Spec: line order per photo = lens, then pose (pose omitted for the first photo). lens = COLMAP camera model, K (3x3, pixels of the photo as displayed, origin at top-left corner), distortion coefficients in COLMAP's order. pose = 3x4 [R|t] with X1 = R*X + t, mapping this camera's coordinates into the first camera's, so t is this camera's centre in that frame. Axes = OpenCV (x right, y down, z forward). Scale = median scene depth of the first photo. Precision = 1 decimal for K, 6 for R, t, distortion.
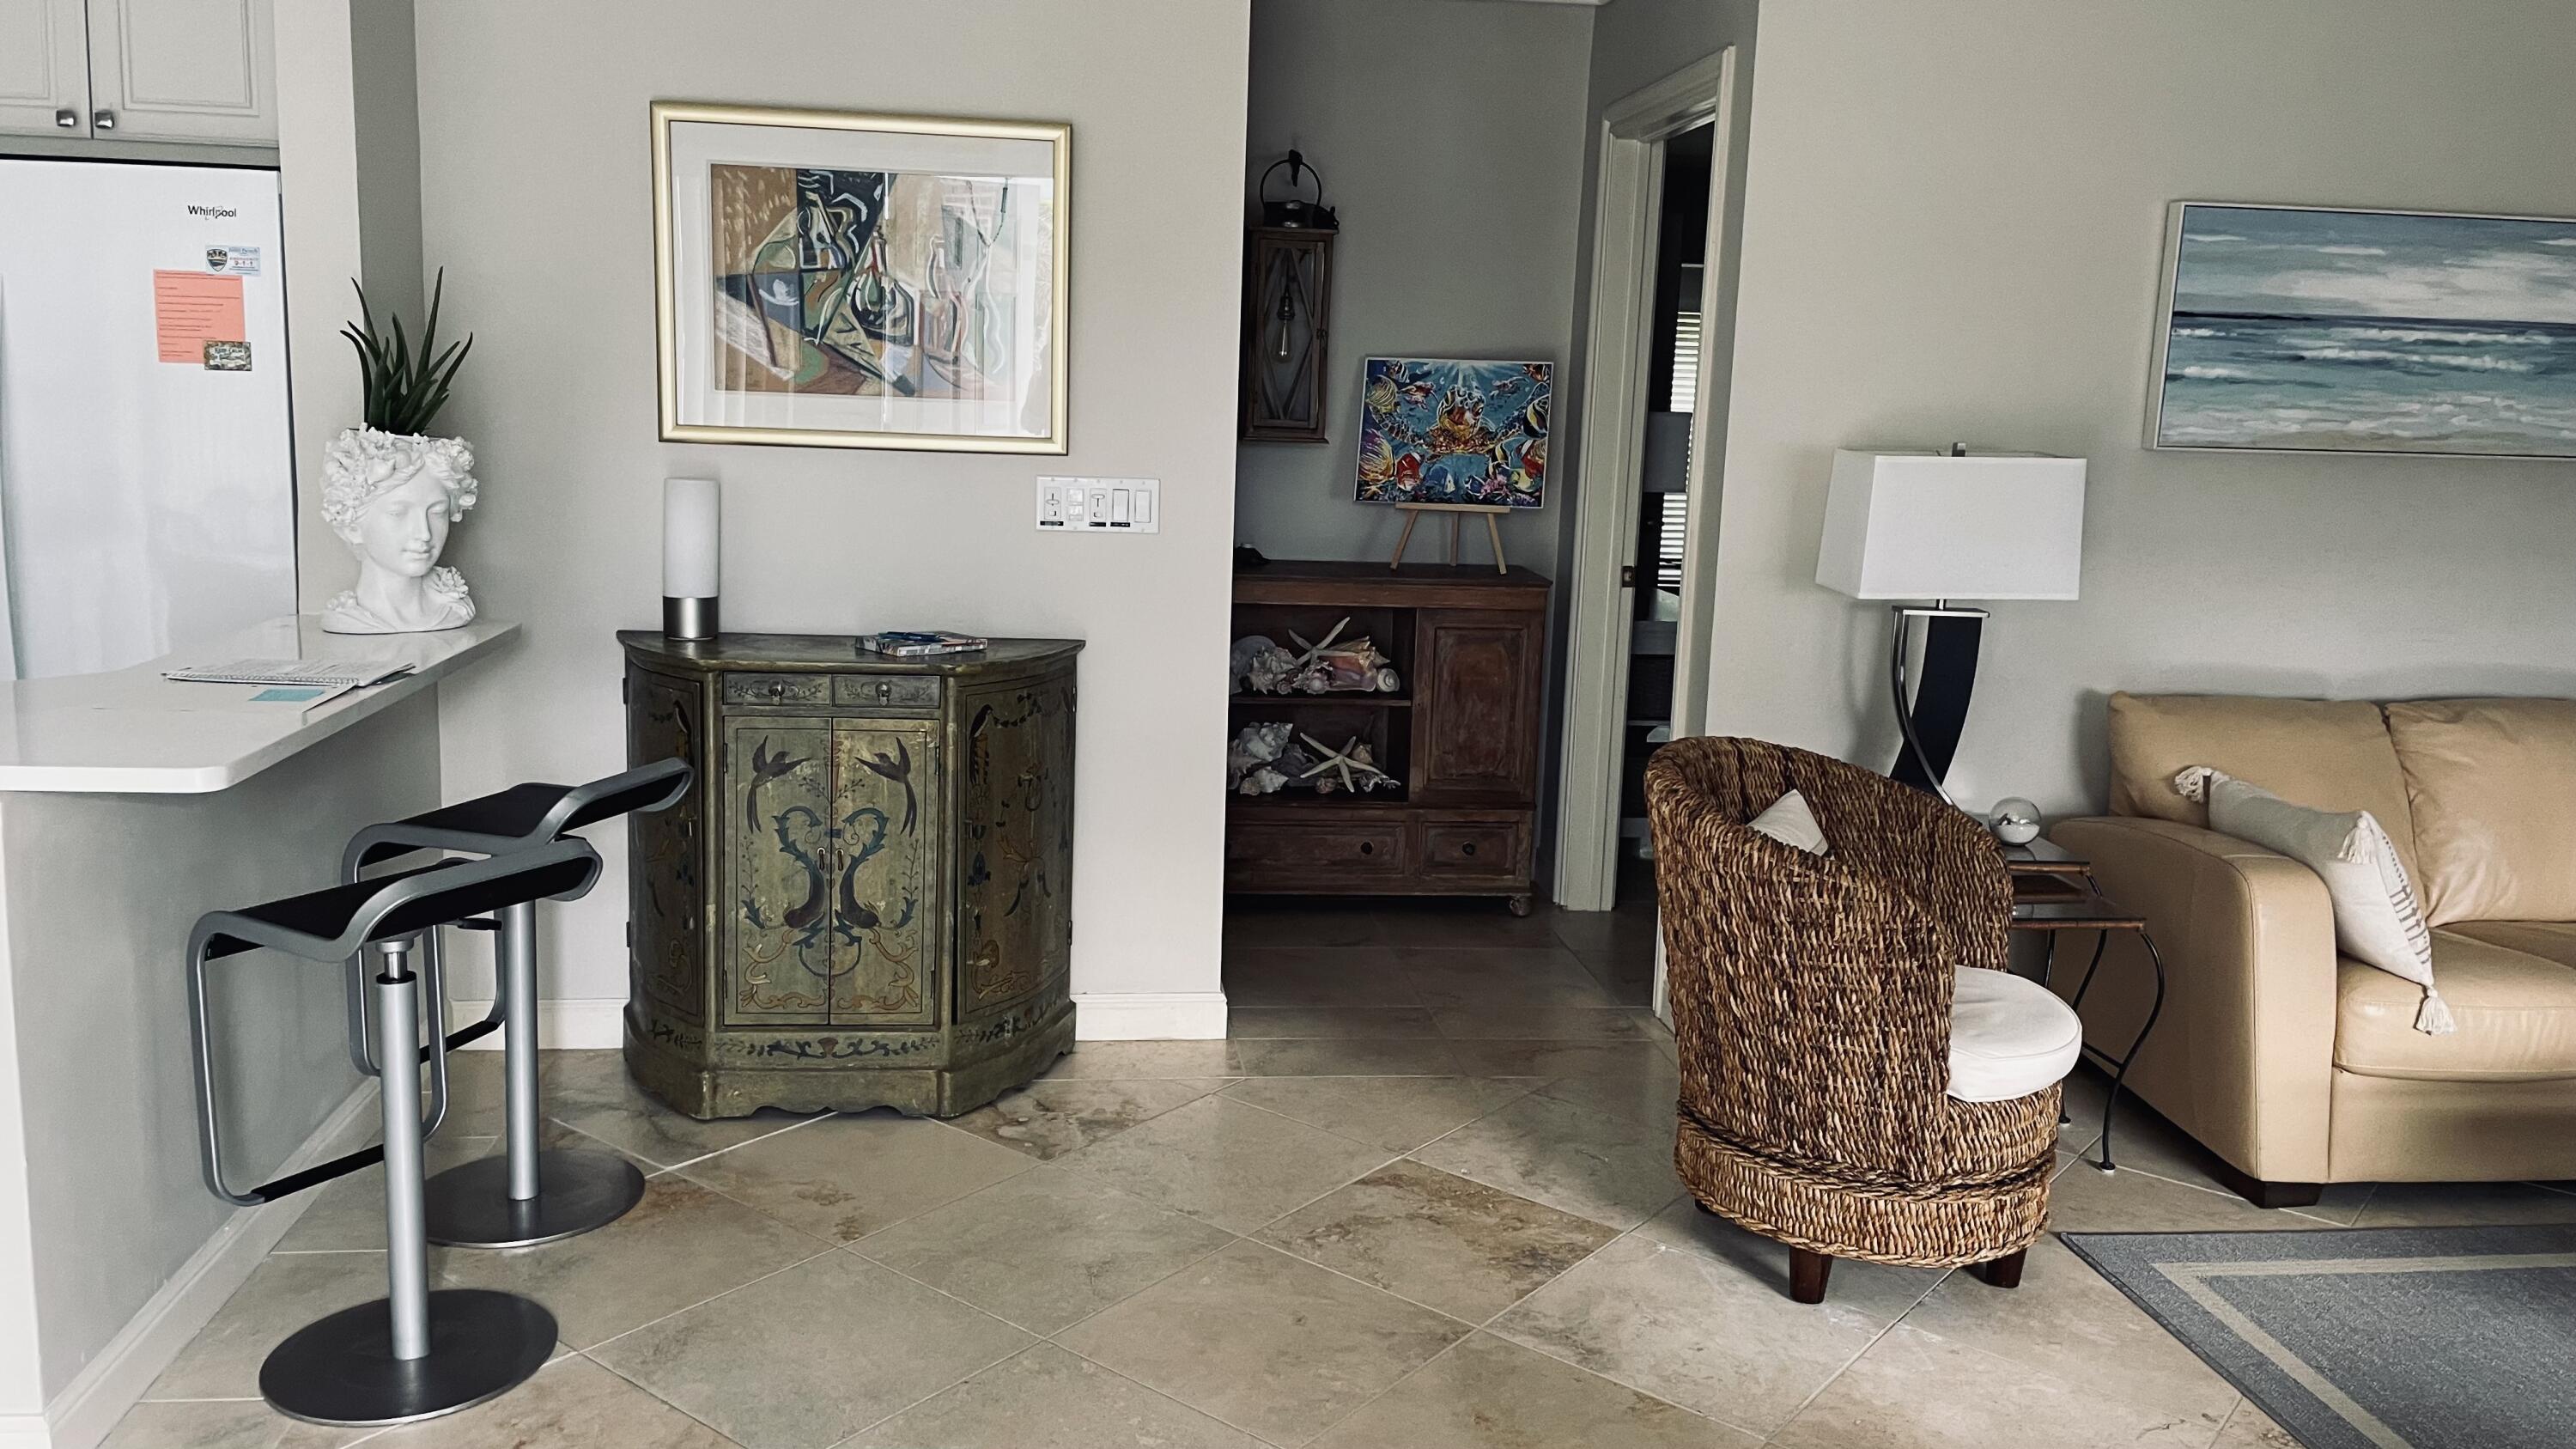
lens RADIAL K [[1963.7, 0, 1286.3], [0, 1963.7, 695.0], [0, 0, 1]] dist [0.102955, -0.151369]
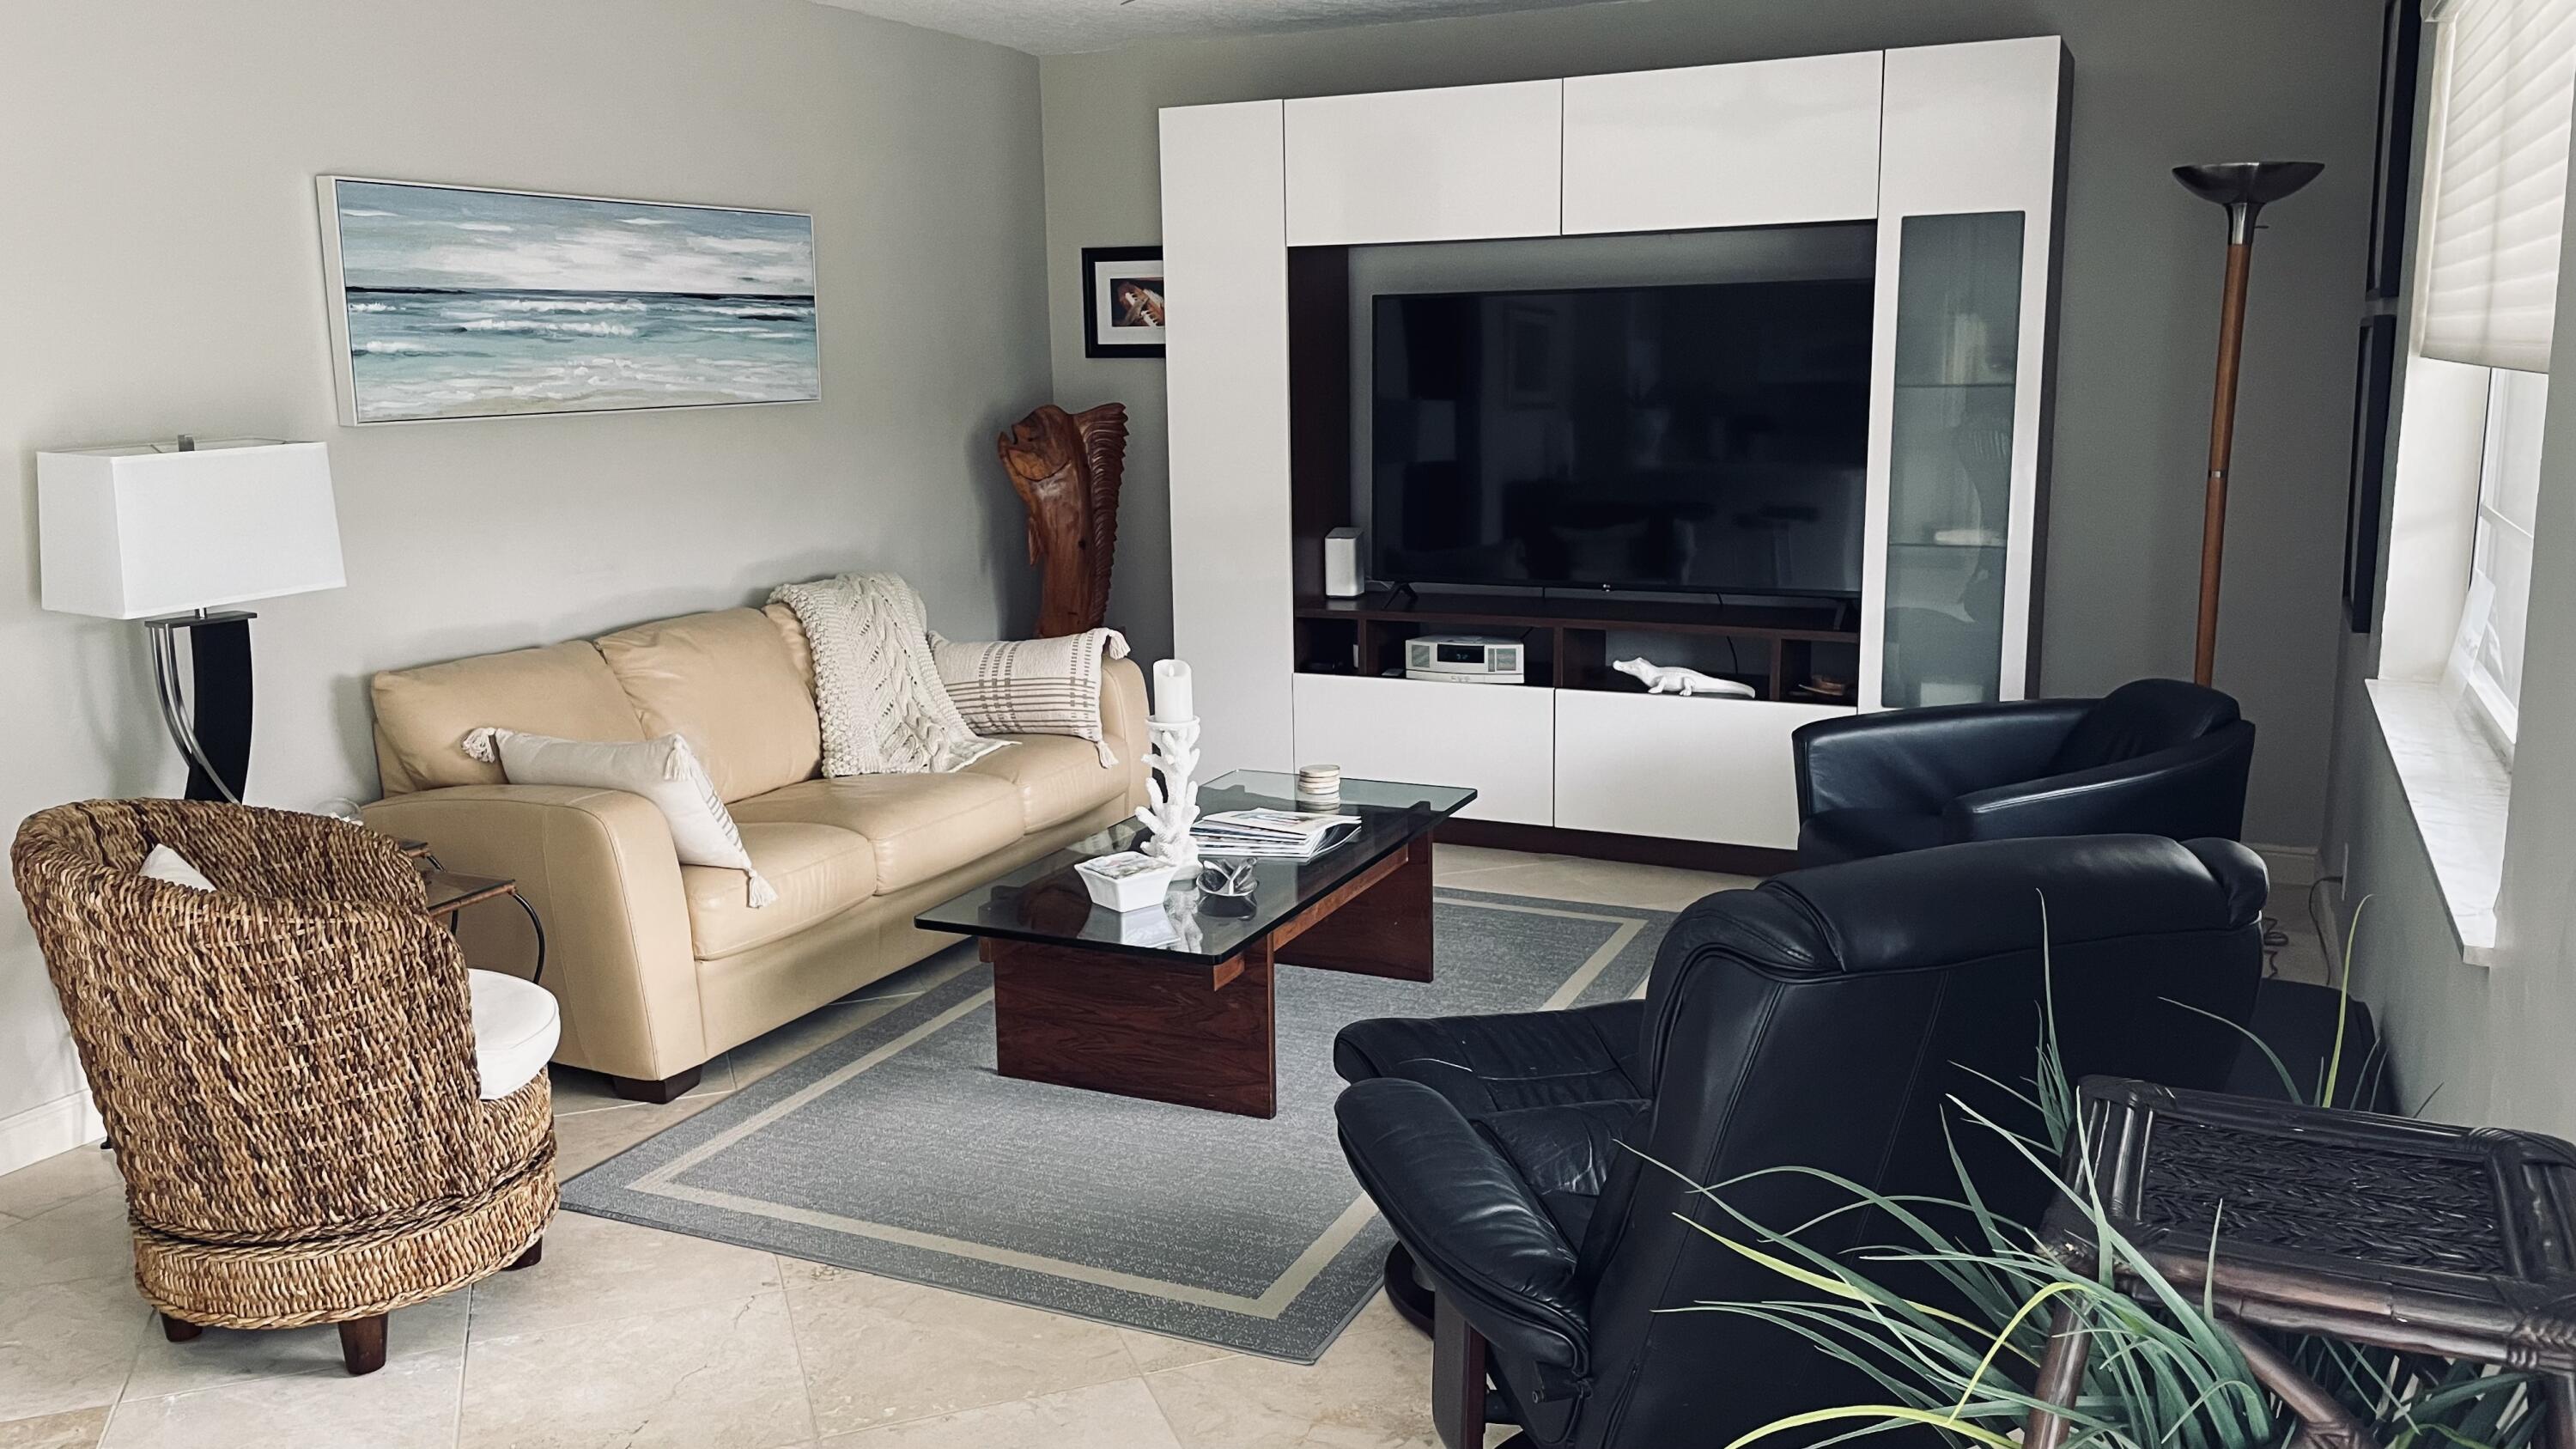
lens RADIAL K [[1963.7, 0, 1286.3], [0, 1963.7, 695.0], [0, 0, 1]] dist [0.102955, -0.151369]
pose [[0.520953, -0.190308, 0.832100, -0.210716], [0.166868, 0.978727, 0.119371, -0.040069], [-0.837116, 0.076664, 0.541627, 0.100423]]
